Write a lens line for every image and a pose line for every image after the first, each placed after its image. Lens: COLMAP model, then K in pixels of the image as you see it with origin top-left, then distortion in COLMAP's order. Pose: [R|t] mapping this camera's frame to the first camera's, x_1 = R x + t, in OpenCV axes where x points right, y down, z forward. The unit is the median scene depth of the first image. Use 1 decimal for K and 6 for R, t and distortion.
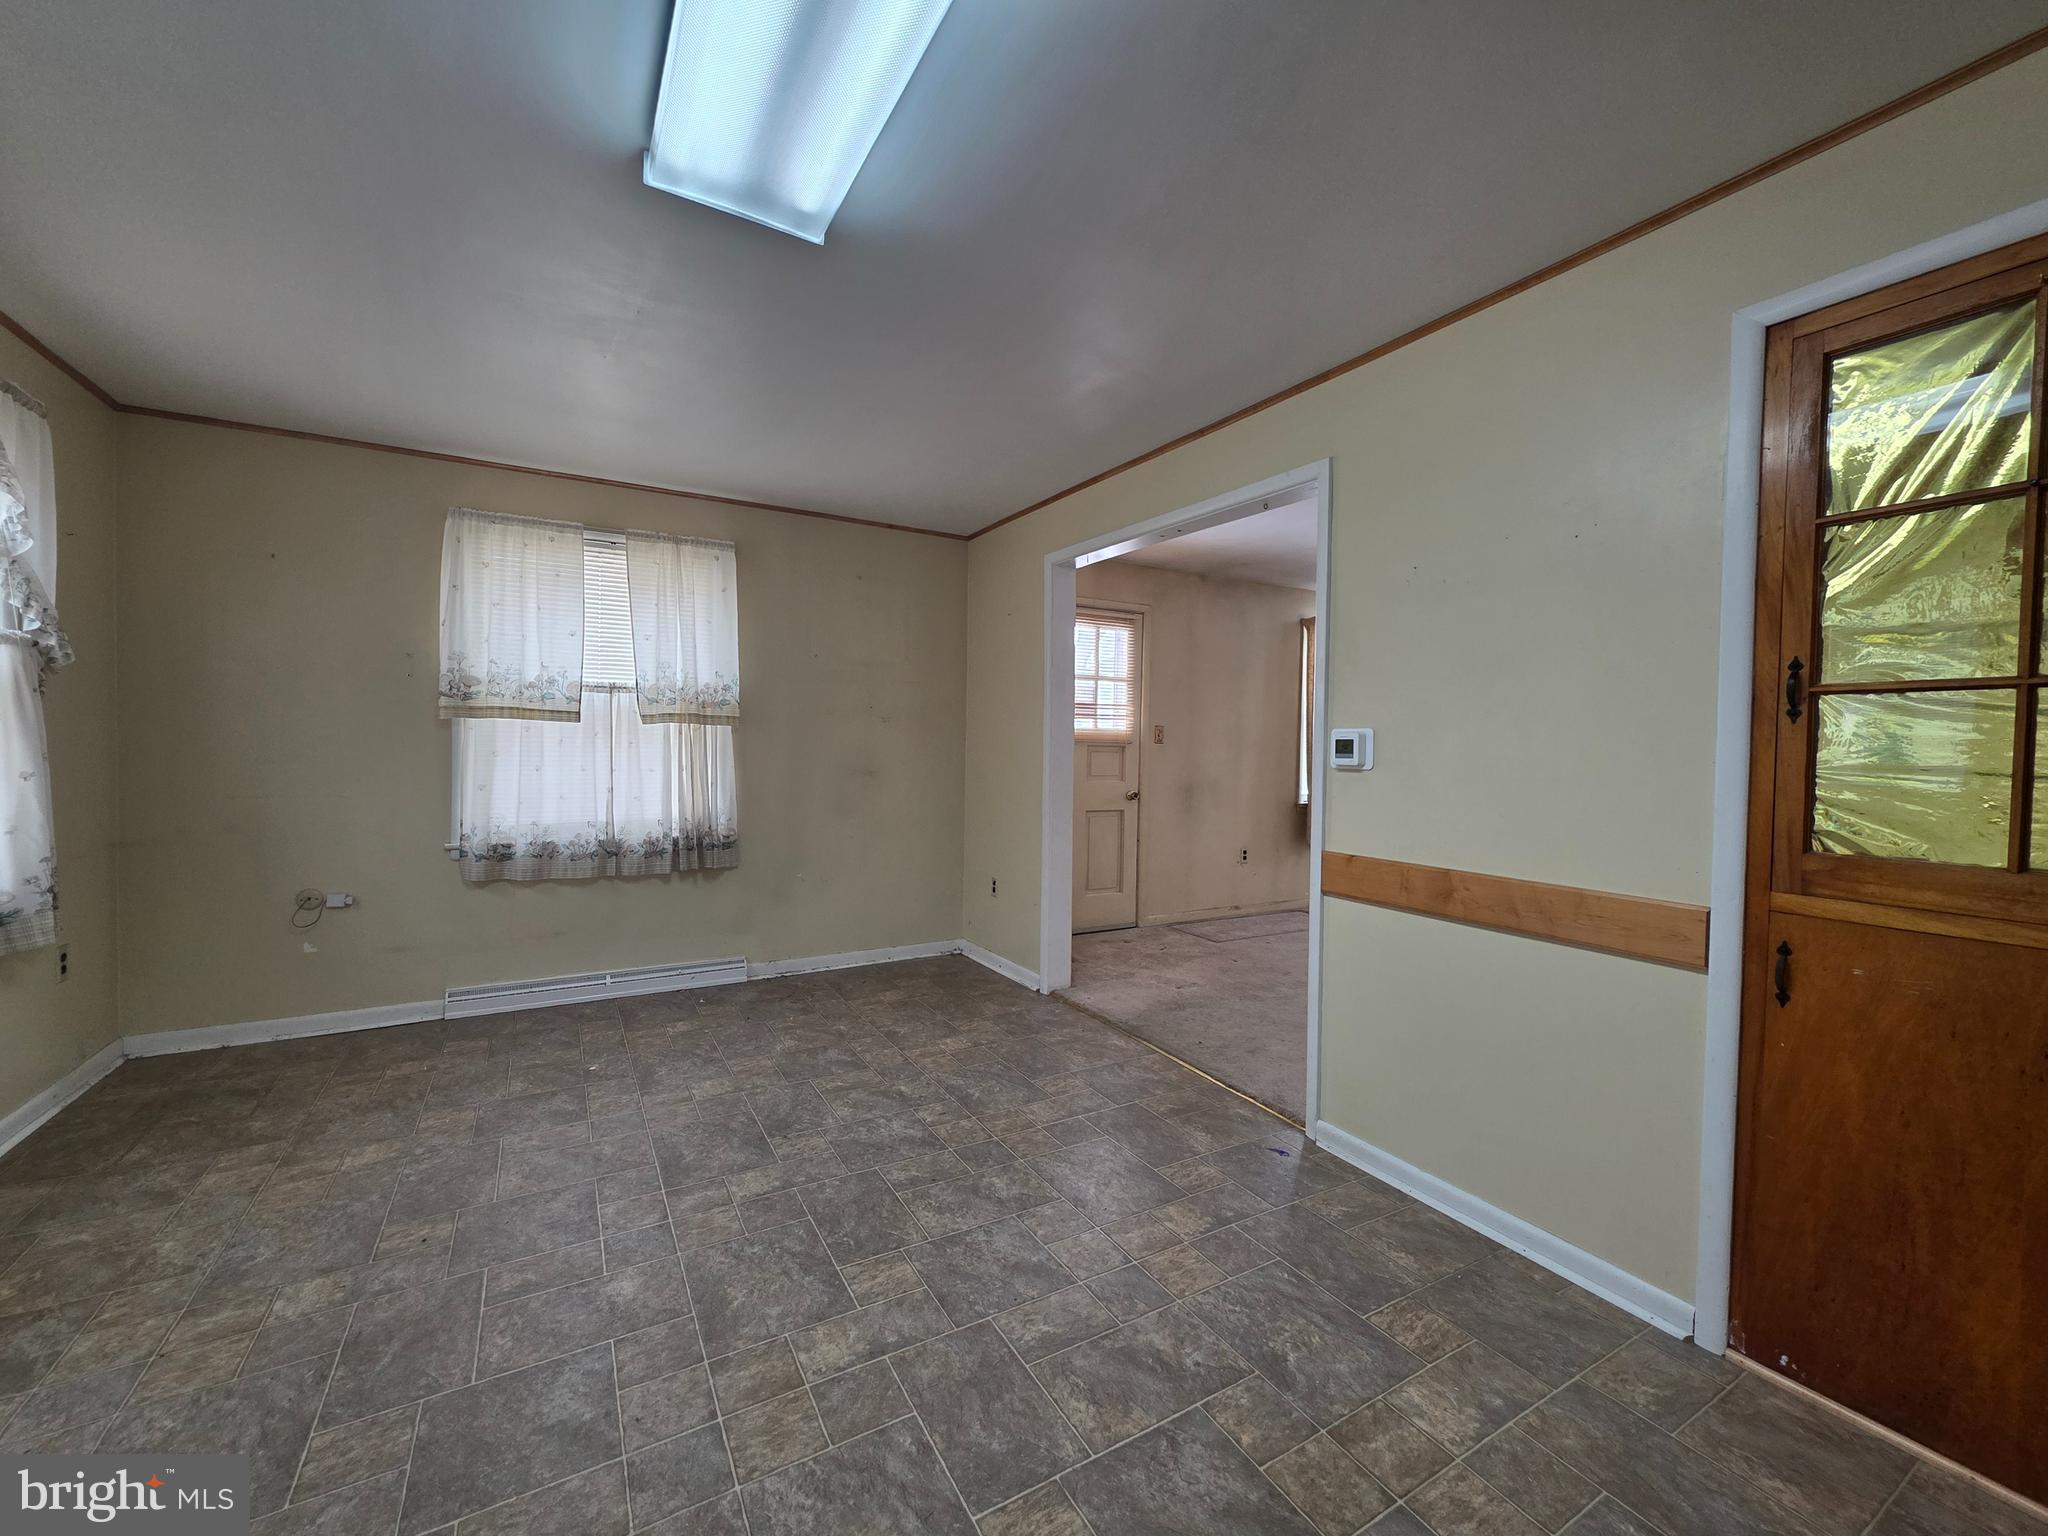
lens RADIAL K [[814.3, 0, 1012.2], [0, 814.3, 760.3], [0, 0, 1]] dist [0.000346, -0.000052]
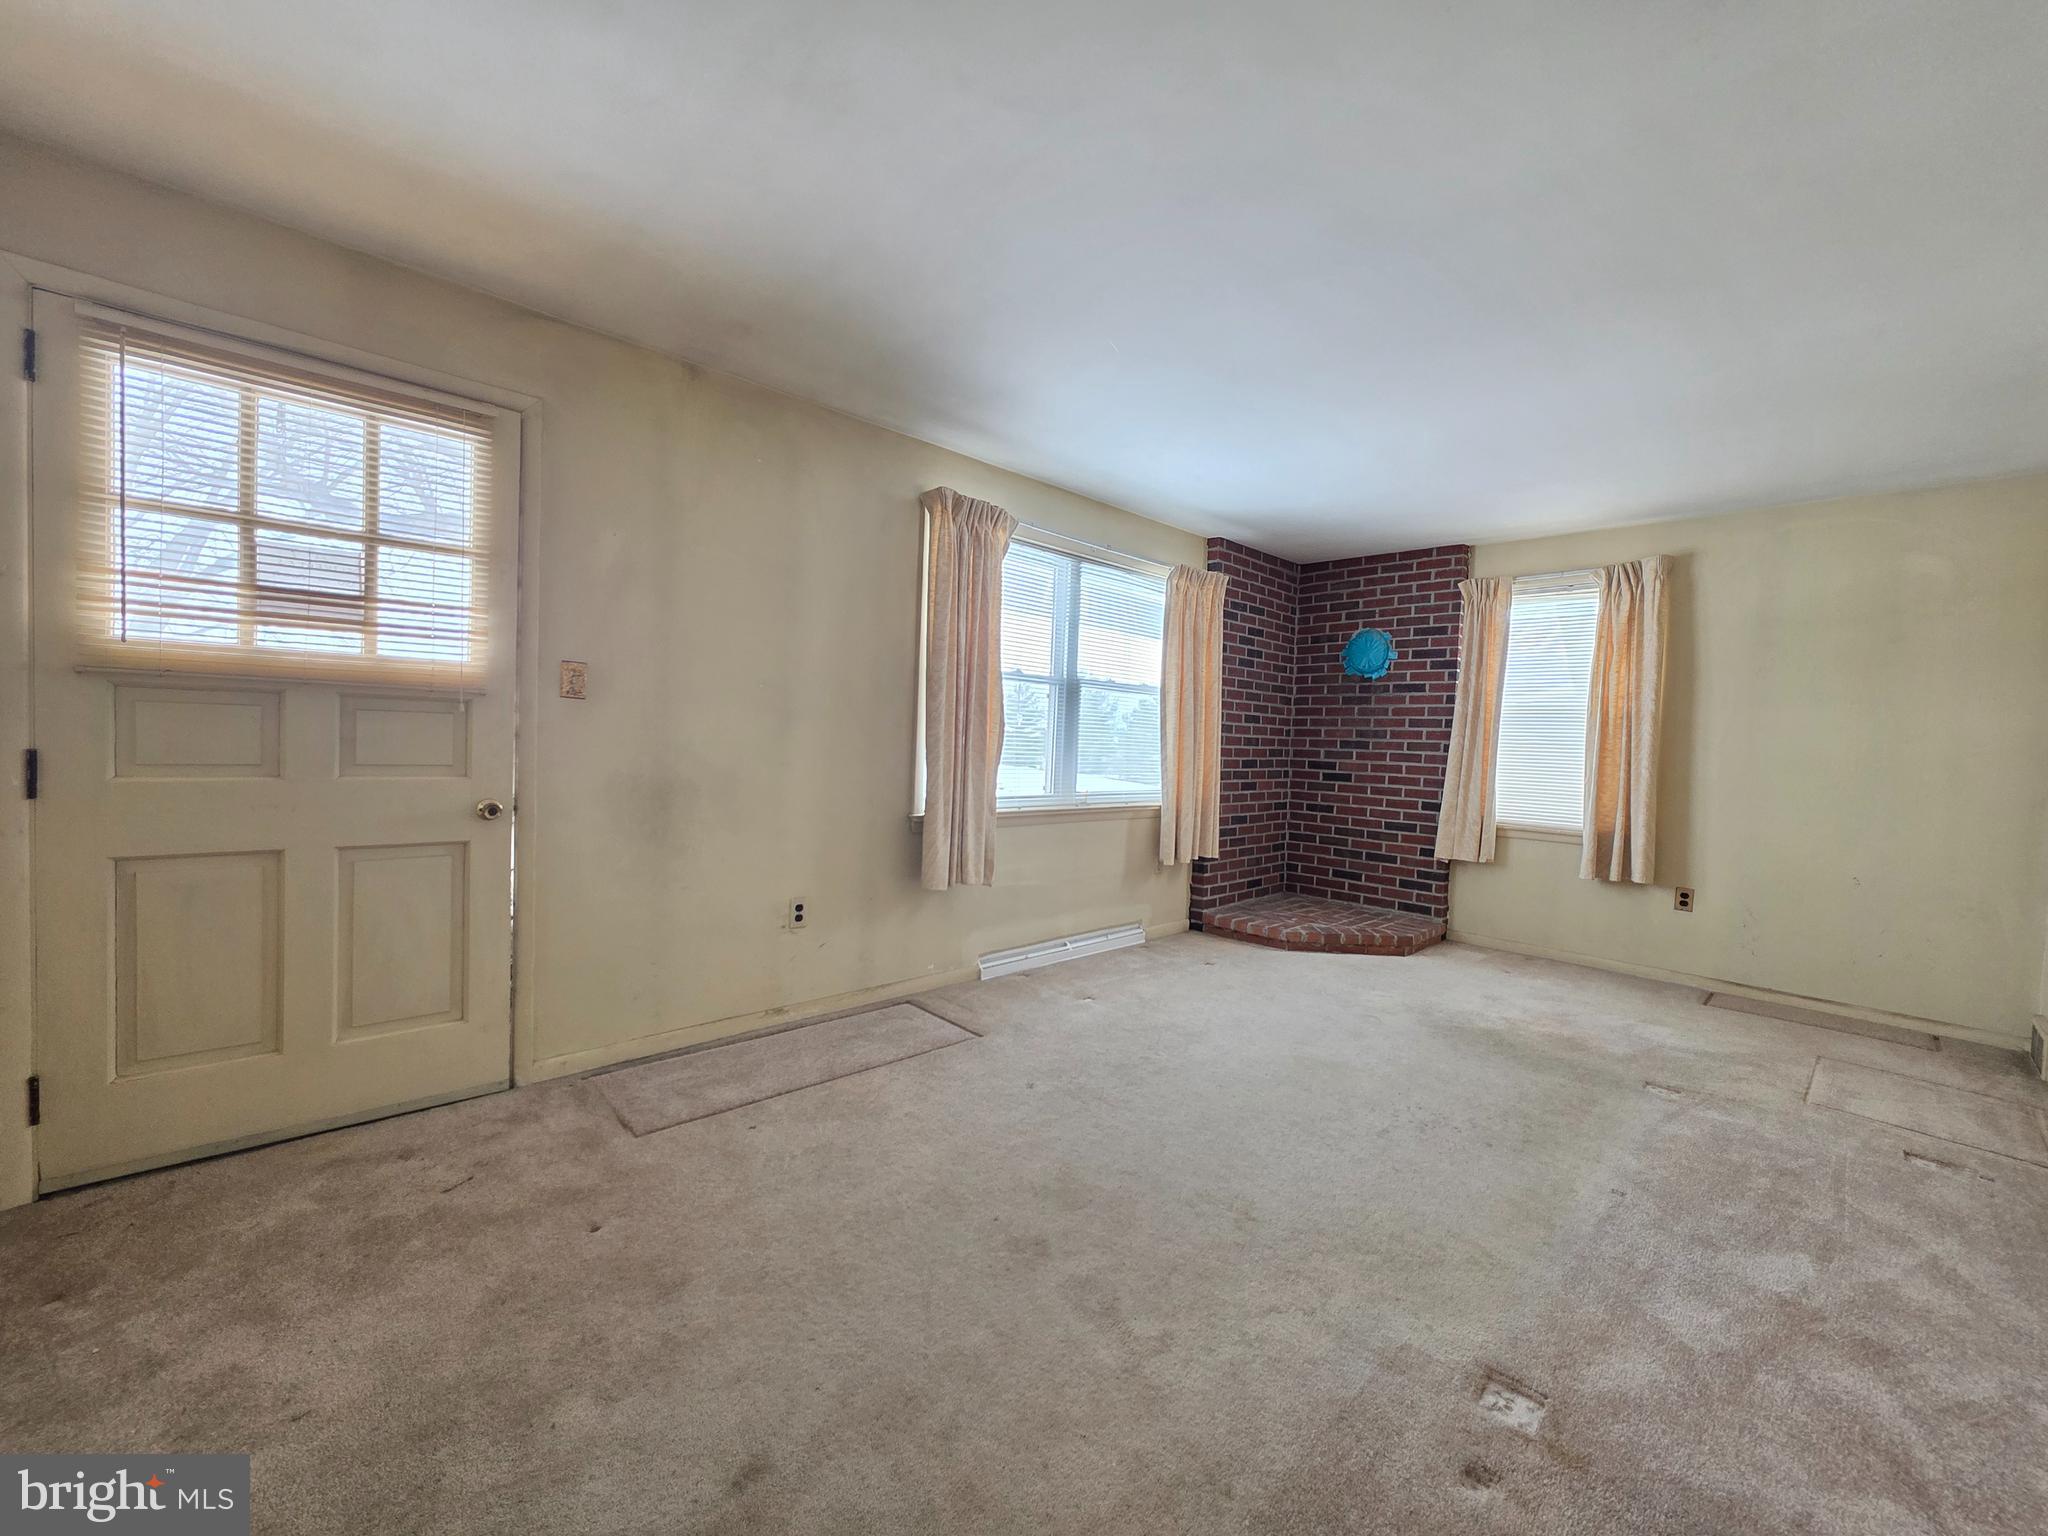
lens RADIAL K [[814.3, 0, 1015.7], [0, 814.3, 774.4], [0, 0, 1]] dist [0.000346, -0.000052]
pose [[0.968657, 0.008738, 0.248247, 0.321046], [-0.016589, 0.999426, 0.029550, 0.005512], [-0.247846, -0.032742, 0.968246, 0.486253]]
